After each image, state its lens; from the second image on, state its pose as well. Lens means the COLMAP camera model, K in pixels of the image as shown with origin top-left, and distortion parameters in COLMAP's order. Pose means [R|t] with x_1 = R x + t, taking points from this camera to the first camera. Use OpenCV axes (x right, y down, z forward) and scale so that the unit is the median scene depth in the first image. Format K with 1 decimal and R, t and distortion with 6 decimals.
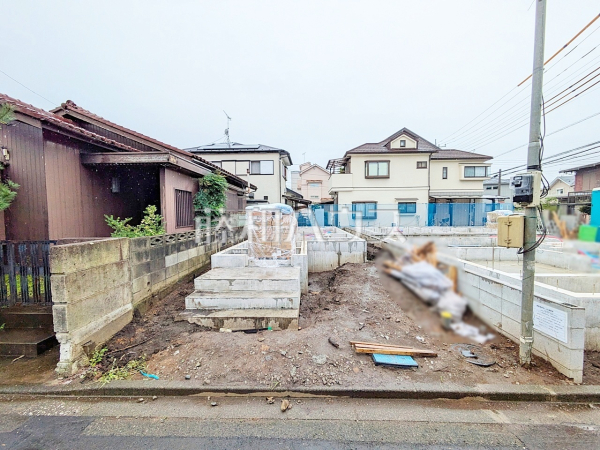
lens RADIAL K [[238.6, 0, 299.6], [0, 238.6, 224.9], [0, 0, 1]] dist [0.005808, -0.001426]
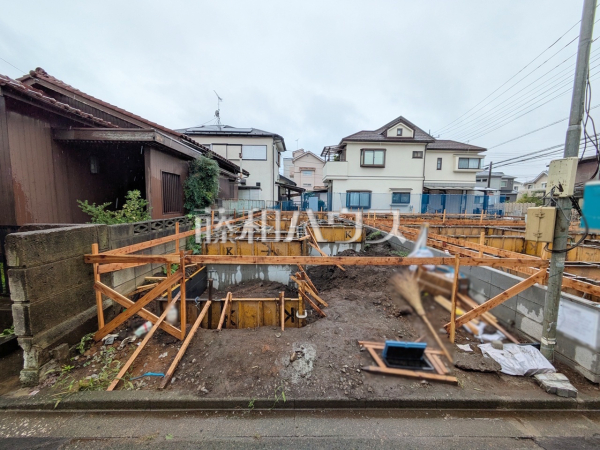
lens RADIAL K [[238.6, 0, 300.3], [0, 238.6, 224.2], [0, 0, 1]] dist [0.005808, -0.001426]
pose [[0.998964, 0.016886, 0.042257, -0.010620], [-0.018813, 0.998781, 0.045630, -0.000103], [-0.041435, -0.046378, 0.998064, 0.021862]]
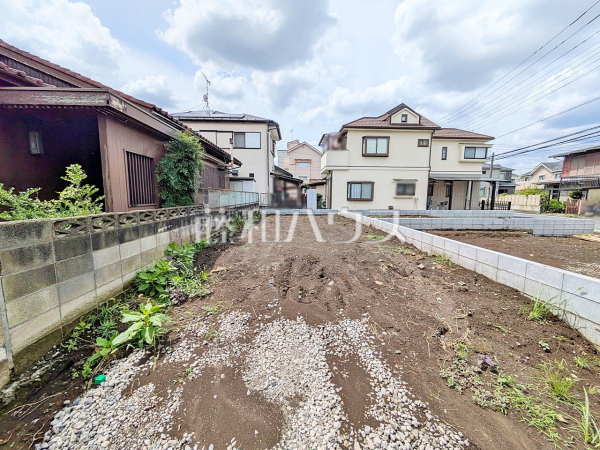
lens RADIAL K [[238.6, 0, 300.0], [0, 238.6, 223.8], [0, 0, 1]] dist [0.005808, -0.001426]
pose [[0.997774, 0.009254, 0.066039, -0.021411], [-0.013808, 0.997532, 0.068847, 0.003100], [-0.065239, -0.069605, 0.995439, 0.099713]]
